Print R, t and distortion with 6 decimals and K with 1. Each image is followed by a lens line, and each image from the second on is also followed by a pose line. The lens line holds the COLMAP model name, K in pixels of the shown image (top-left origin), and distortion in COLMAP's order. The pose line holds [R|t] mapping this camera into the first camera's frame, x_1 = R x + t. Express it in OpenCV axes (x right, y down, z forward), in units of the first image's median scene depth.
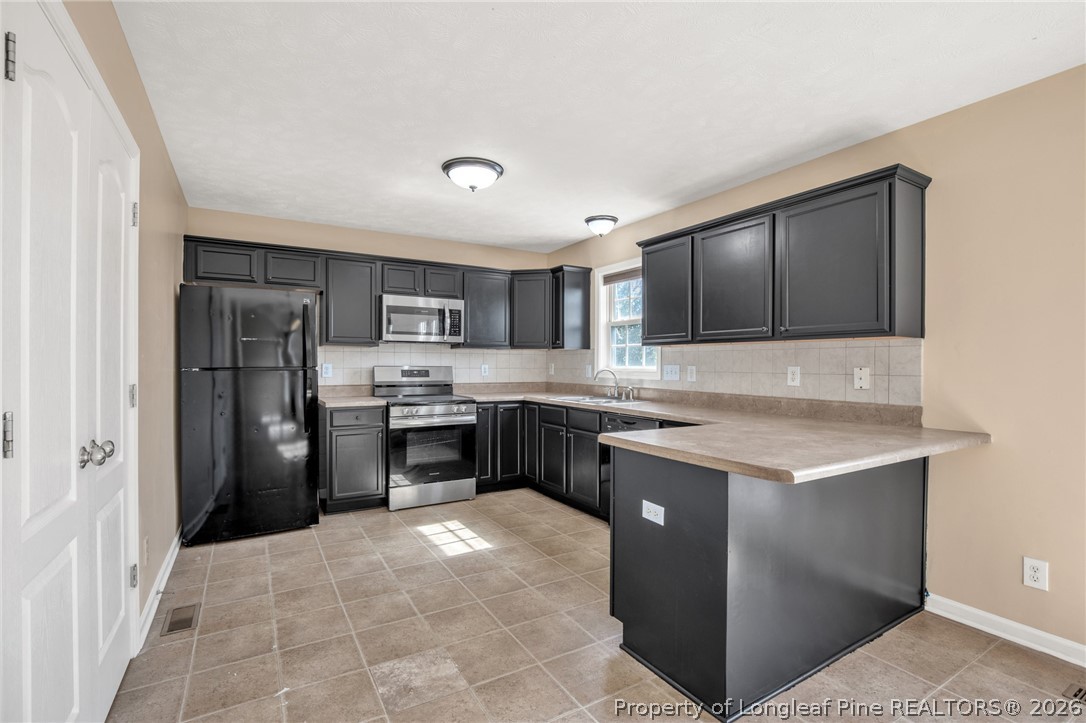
lens RADIAL K [[494.4, 0, 541.5], [0, 494.4, 366.8], [0, 0, 1]] dist [-0.015775, 0.000441]
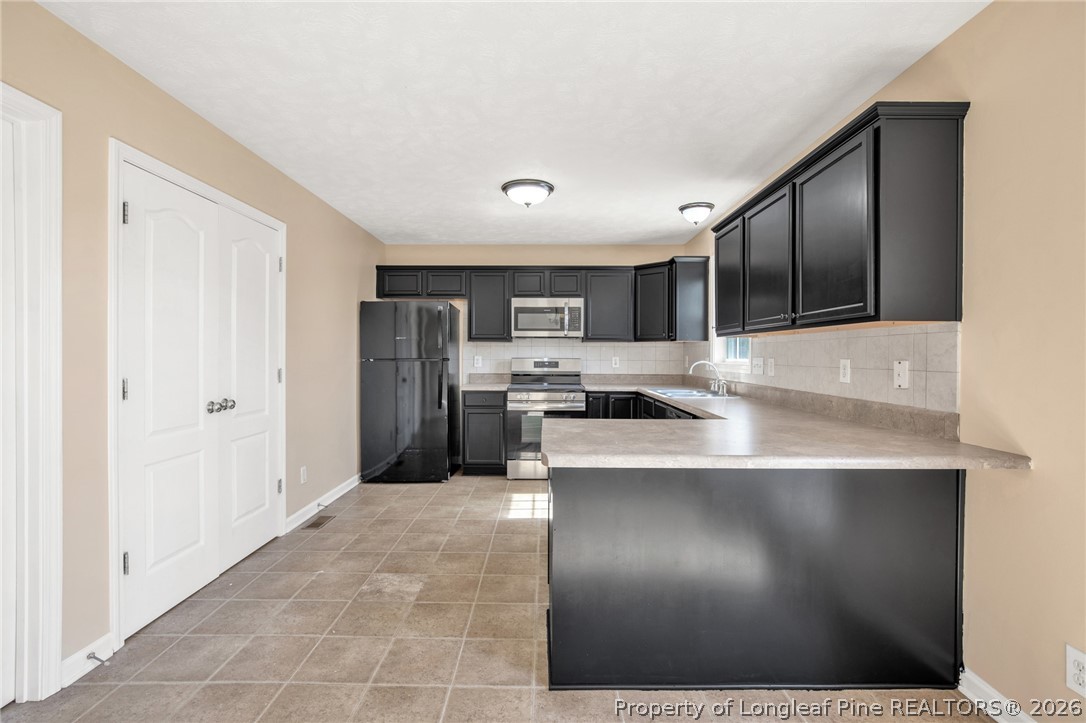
lens RADIAL K [[490.6, 0, 541.3], [0, 490.6, 357.6], [0, 0, 1]] dist [-0.002241, -0.000004]
pose [[0.855058, 0.001178, -0.518530, 0.536664], [-0.002677, 0.999994, -0.002141, -0.000351], [0.518525, 0.003218, 0.855057, 0.034487]]
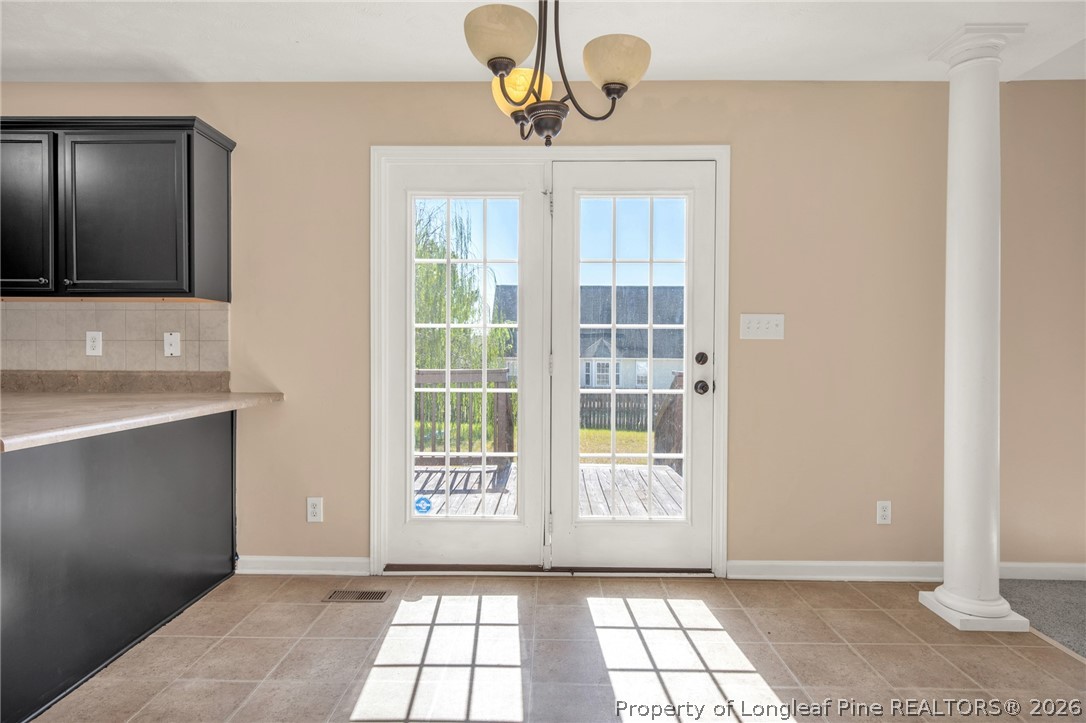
lens RADIAL K [[596.7, 0, 543.0], [0, 596.7, 361.5], [0, 0, 1]] dist [-0.006956, -0.000515]
pose [[0.524352, -0.018298, 0.851305, 0.071026], [0.002715, 0.999800, 0.019817, 0.033173], [-0.851498, -0.008080, 0.524296, -0.150620]]
